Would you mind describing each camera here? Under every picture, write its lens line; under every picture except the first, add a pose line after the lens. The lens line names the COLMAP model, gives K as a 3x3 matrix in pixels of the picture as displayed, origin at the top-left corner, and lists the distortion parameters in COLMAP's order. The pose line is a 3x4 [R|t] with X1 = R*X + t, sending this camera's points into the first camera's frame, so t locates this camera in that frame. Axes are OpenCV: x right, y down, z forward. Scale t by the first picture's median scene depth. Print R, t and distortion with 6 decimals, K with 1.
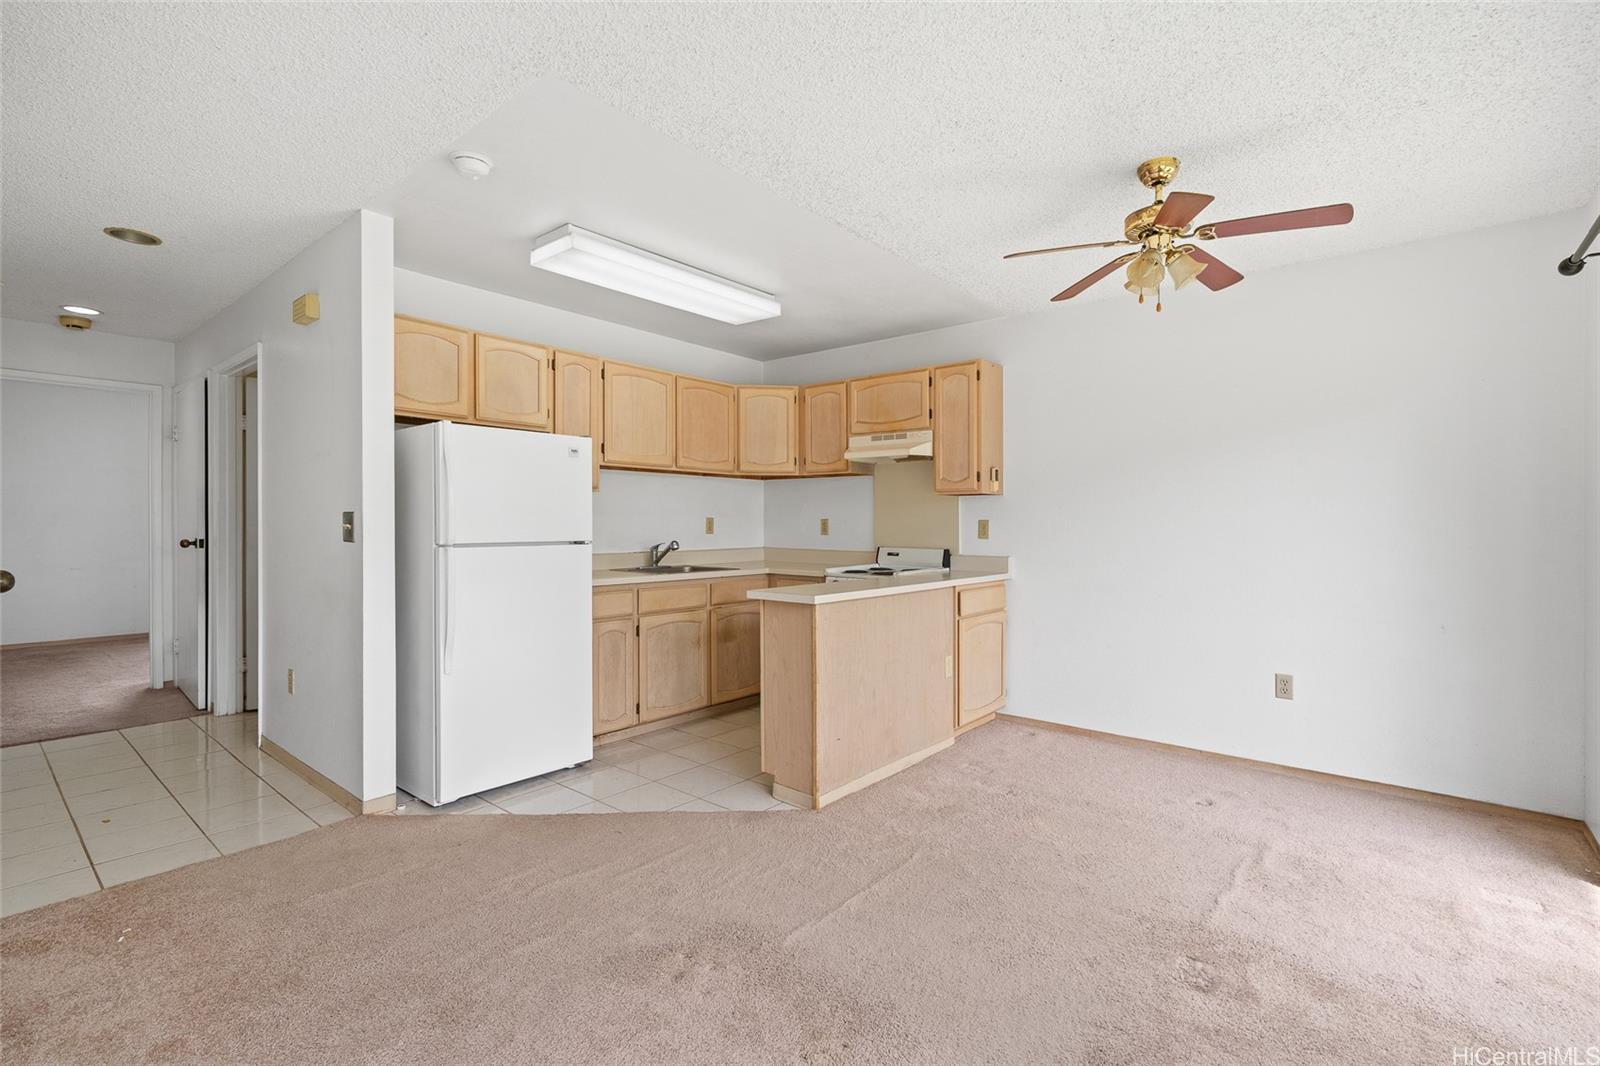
lens RADIAL K [[688.7, 0, 771.0], [0, 688.7, 529.2], [0, 0, 1]] dist [0.012597, -0.000540]
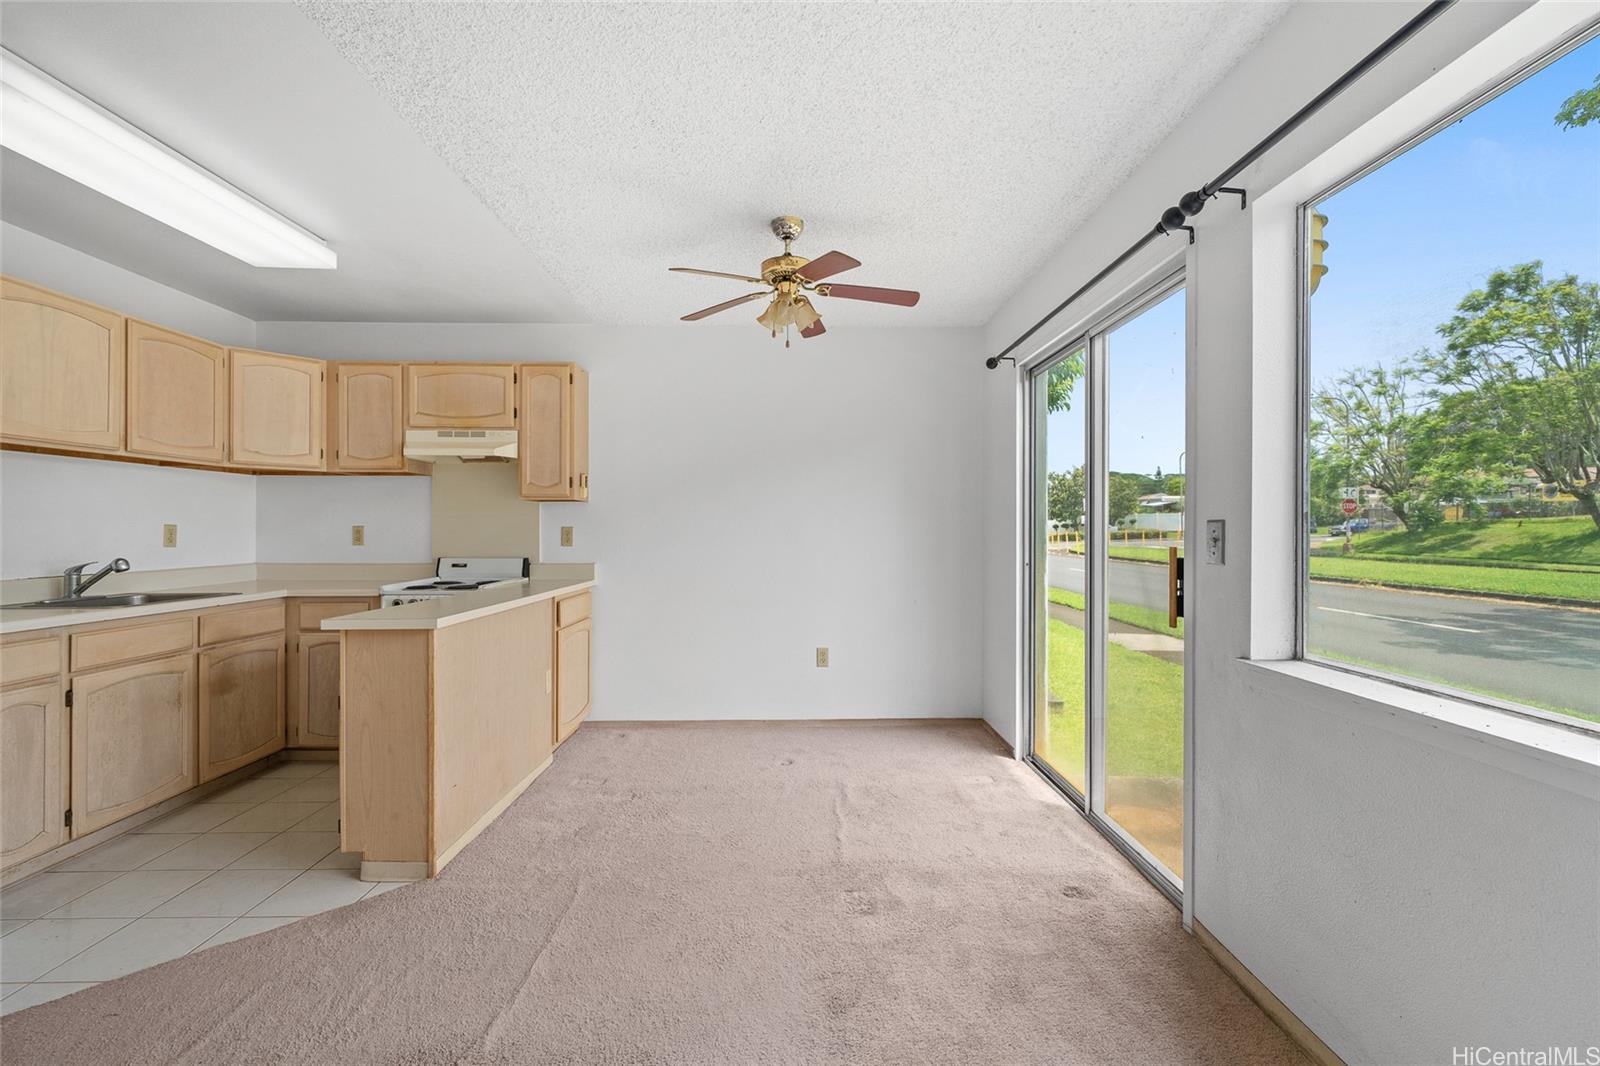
lens RADIAL K [[688.7, 0, 781.4], [0, 688.7, 527.7], [0, 0, 1]] dist [0.012597, -0.000540]
pose [[0.765464, -0.002852, 0.643472, -0.124781], [0.010662, 0.999909, -0.008251, -0.000691], [-0.643390, 0.013177, 0.765425, 0.076596]]
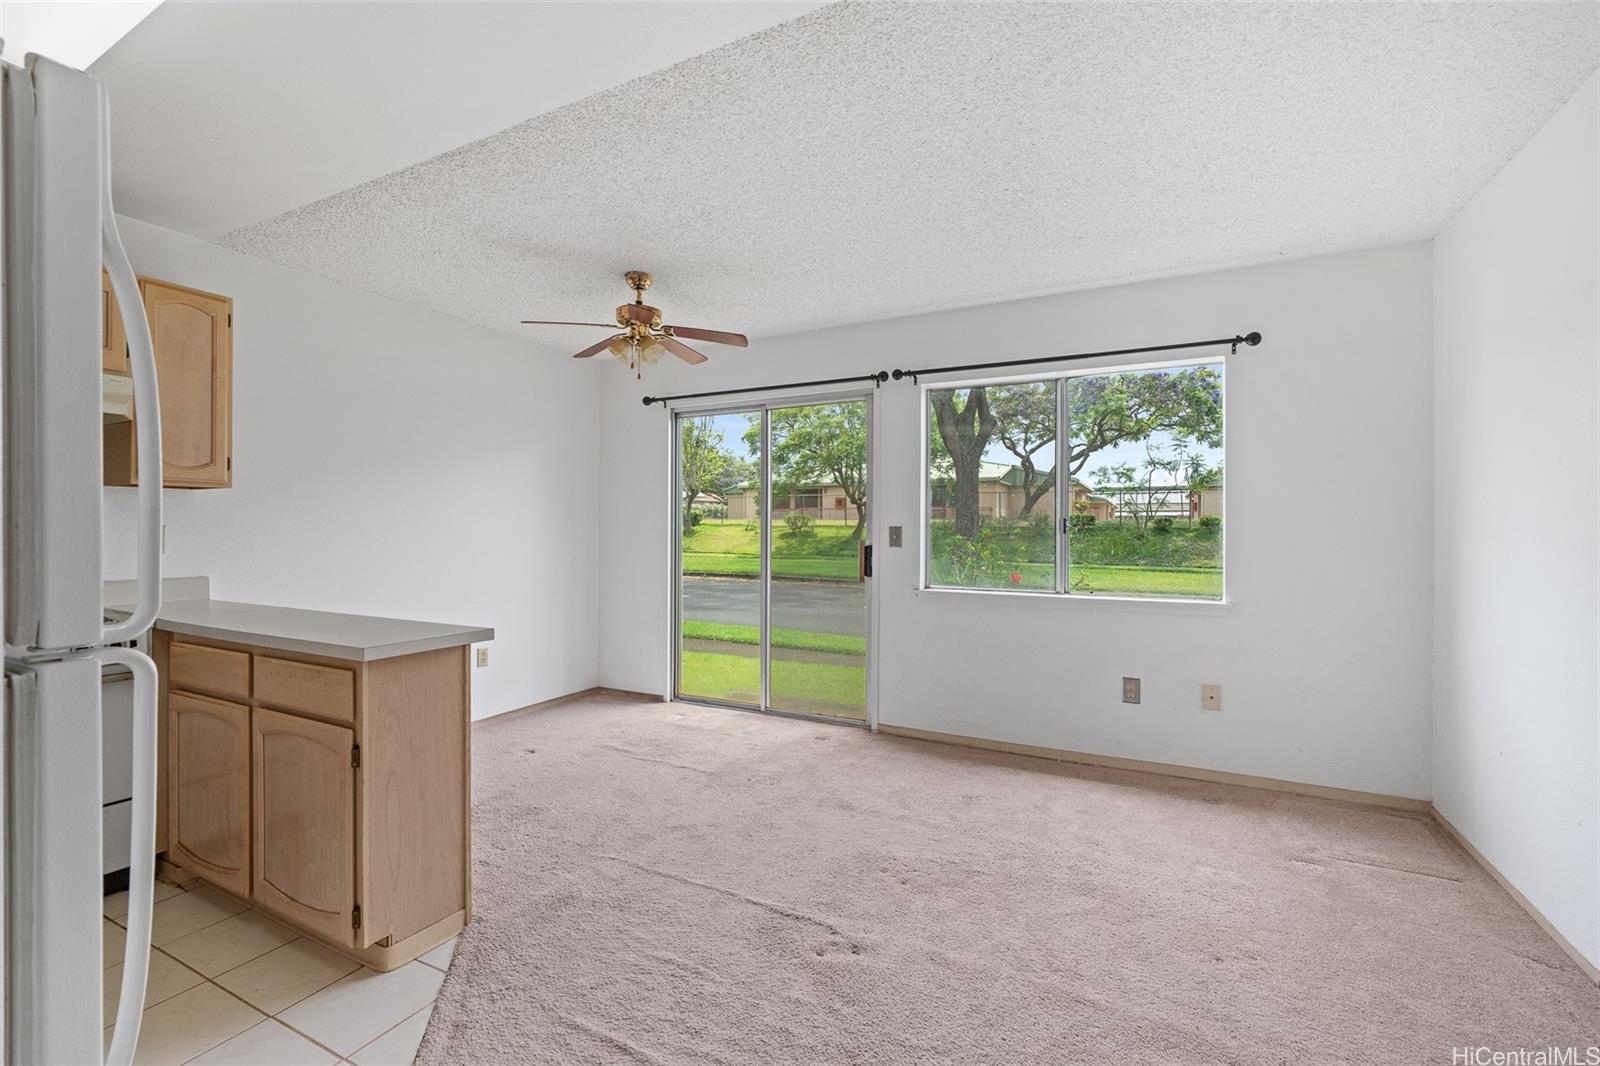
lens RADIAL K [[688.7, 0, 795.3], [0, 688.7, 536.0], [0, 0, 1]] dist [0.012597, -0.000540]
pose [[-0.193600, -0.013364, 0.980989, -0.659598], [0.005661, 0.999875, 0.014739, -0.011867], [-0.981064, 0.008407, -0.193501, 0.738683]]
